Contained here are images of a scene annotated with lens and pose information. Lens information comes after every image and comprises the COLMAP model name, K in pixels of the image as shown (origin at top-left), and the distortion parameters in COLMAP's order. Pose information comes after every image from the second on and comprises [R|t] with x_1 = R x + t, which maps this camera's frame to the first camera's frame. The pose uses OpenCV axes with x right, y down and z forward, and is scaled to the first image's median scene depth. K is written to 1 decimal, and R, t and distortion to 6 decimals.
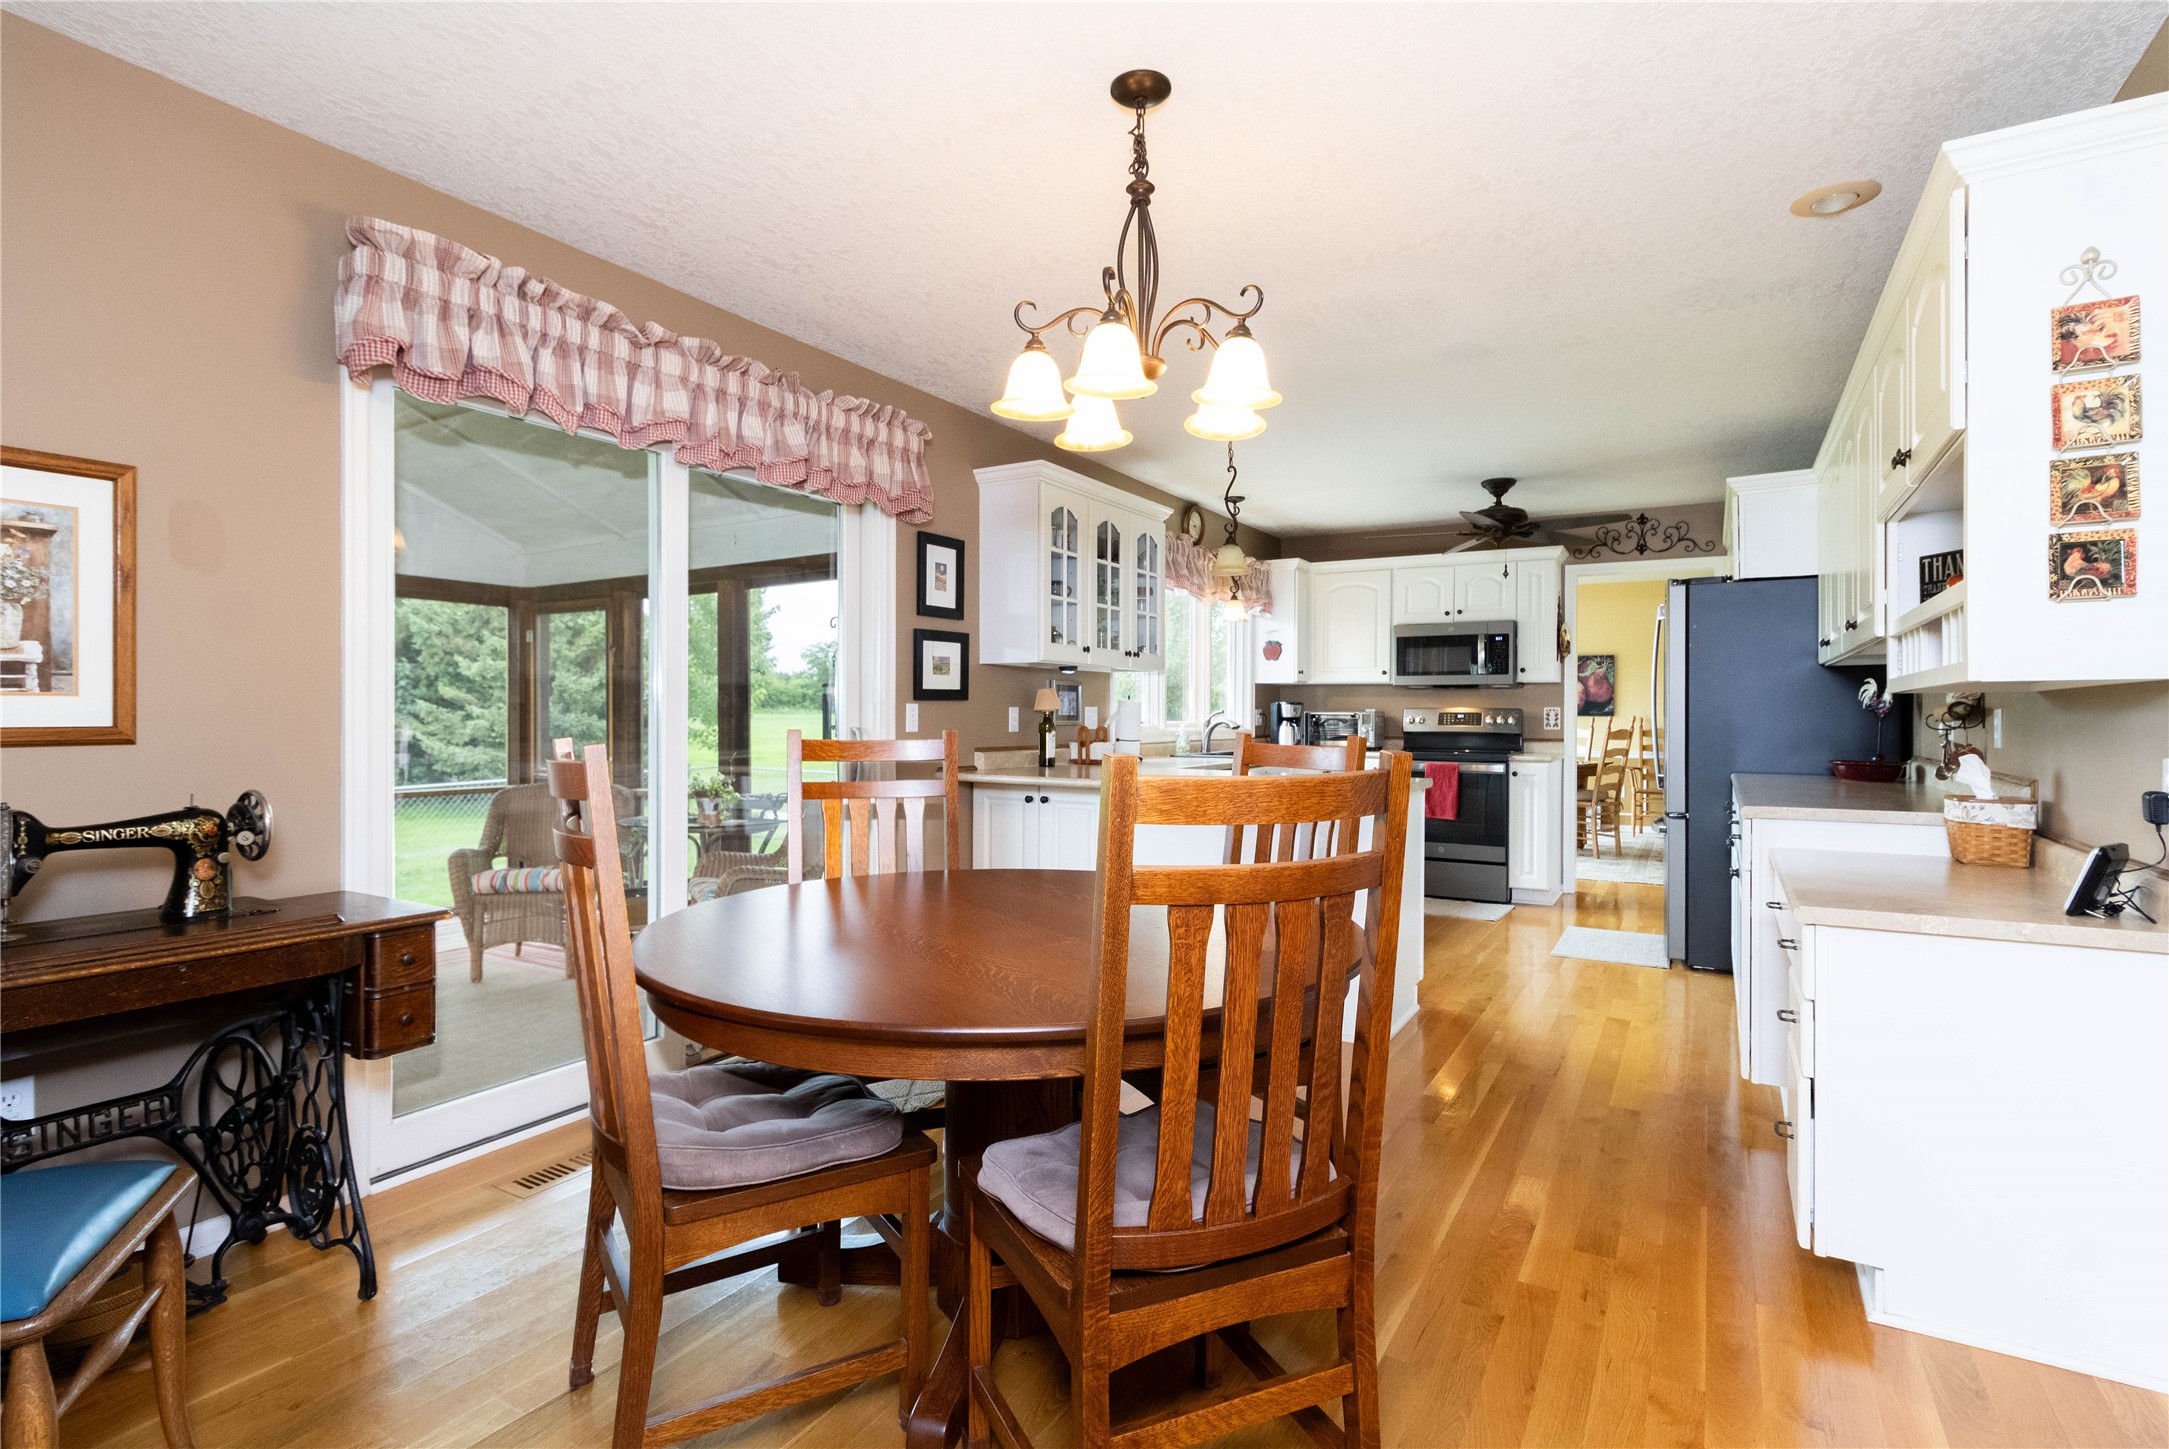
lens RADIAL K [[1030.4, 0, 1092.9], [0, 1030.4, 714.9], [0, 0, 1]] dist [0.004433, 0.000228]
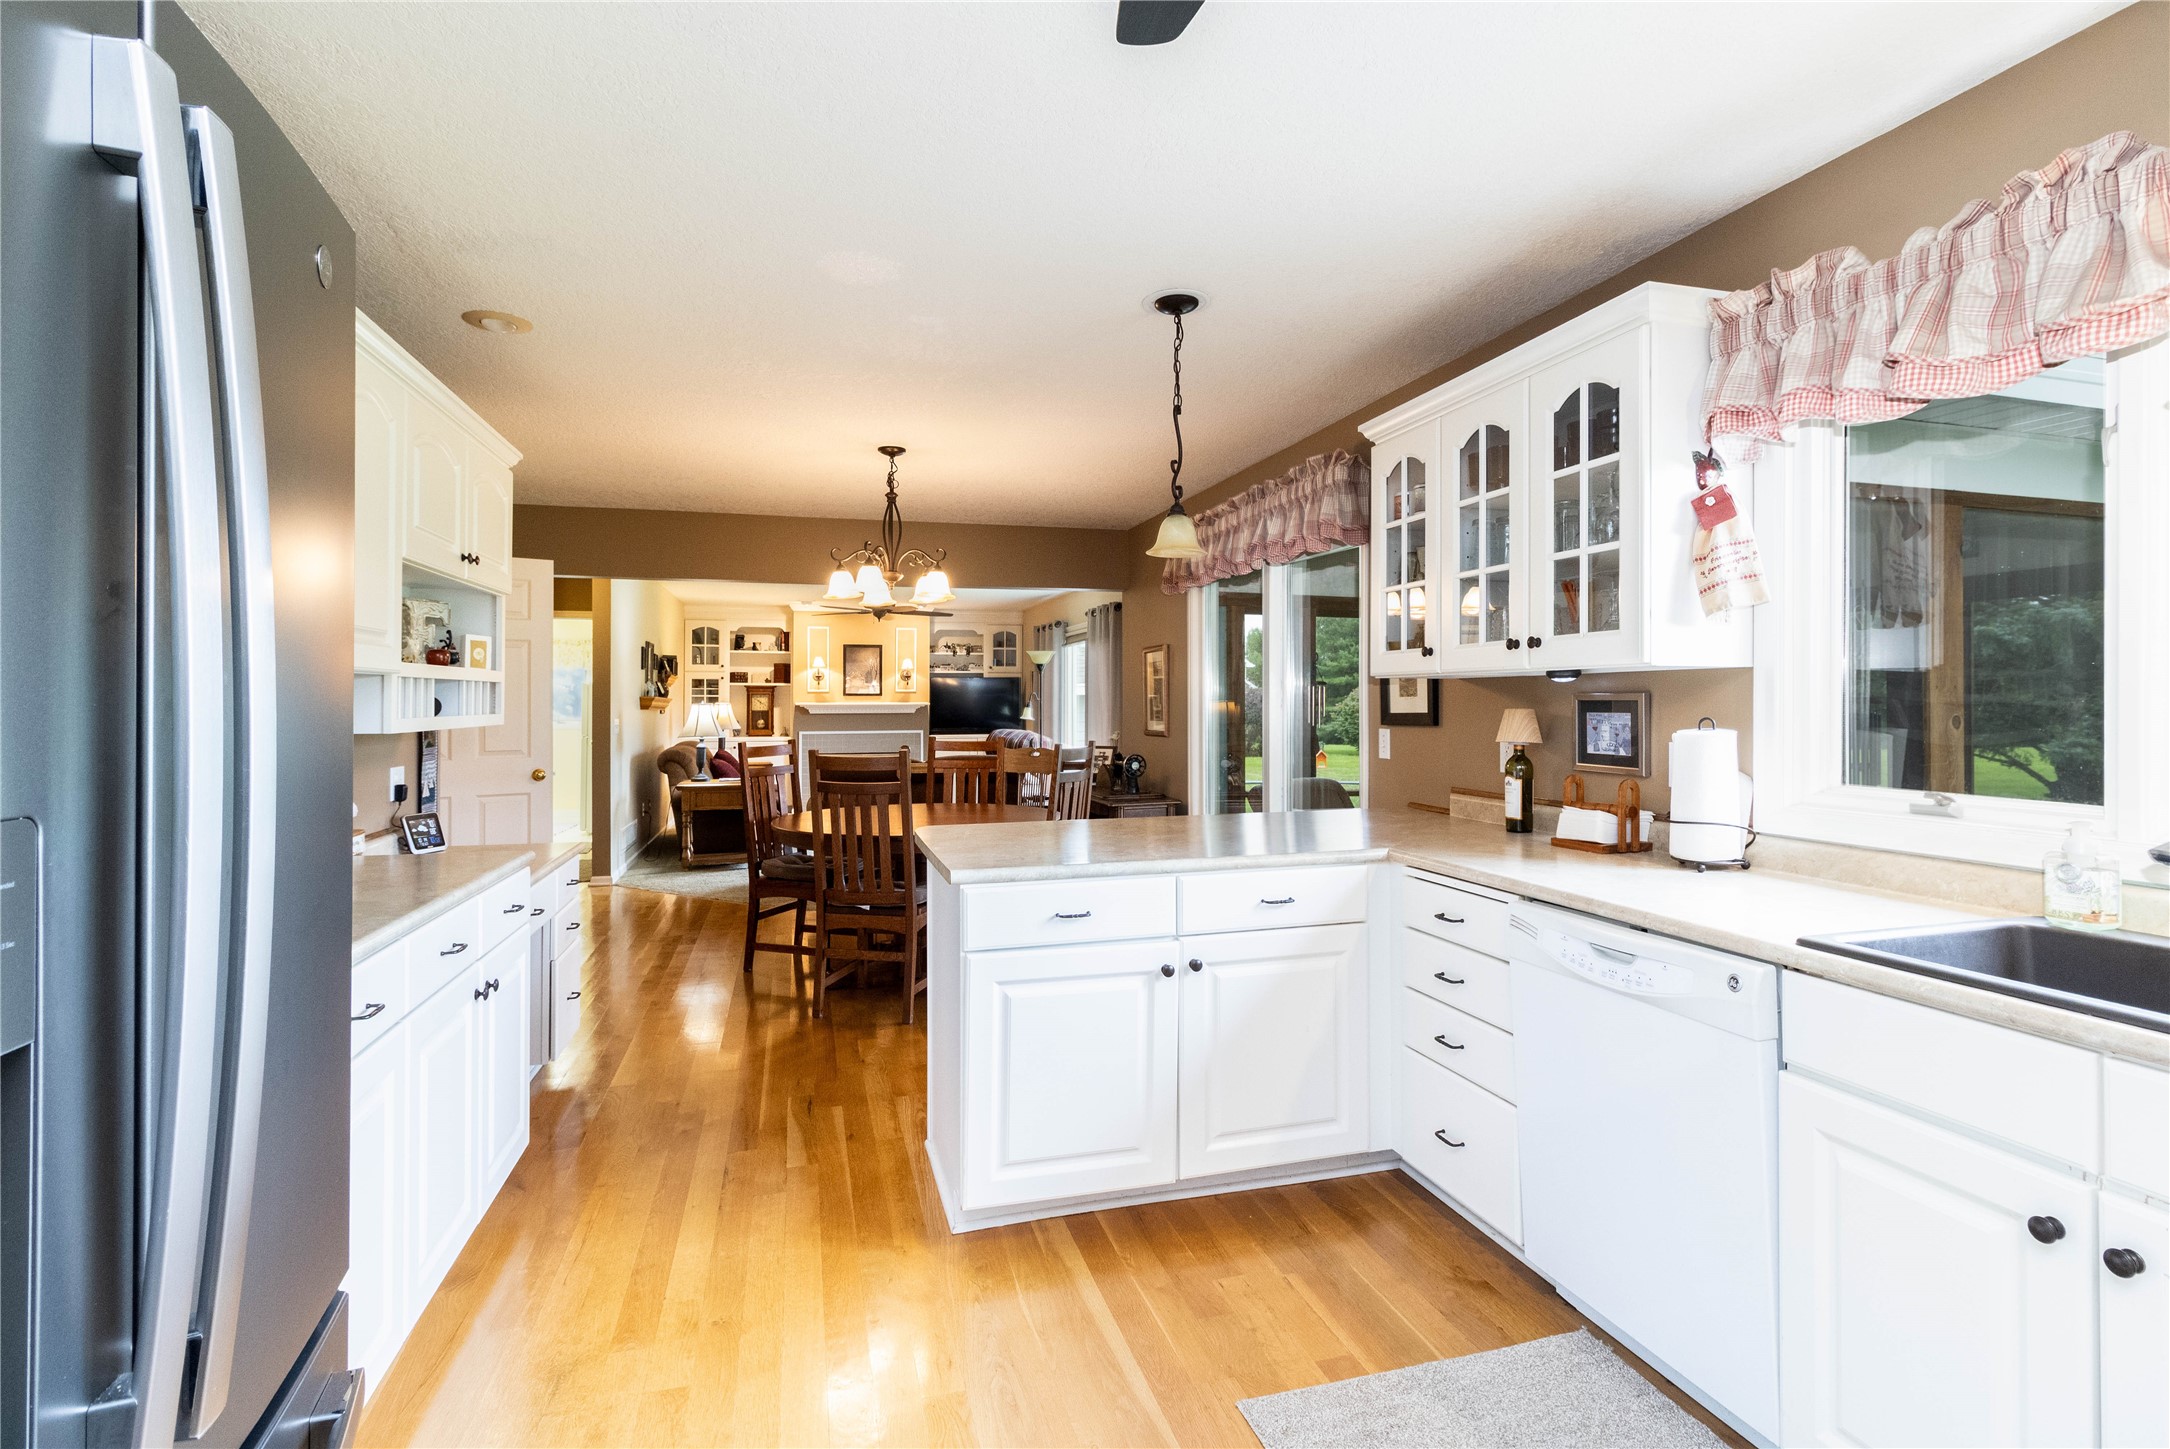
lens RADIAL K [[1030.9, 0, 1094.4], [0, 1030.9, 709.2], [0, 0, 1]] dist [0.004433, 0.000228]
pose [[-0.684003, -0.000505, -0.729479, 0.654407], [-0.007585, 0.999951, 0.006420, -0.031315], [0.729440, 0.009924, -0.683973, 1.366845]]
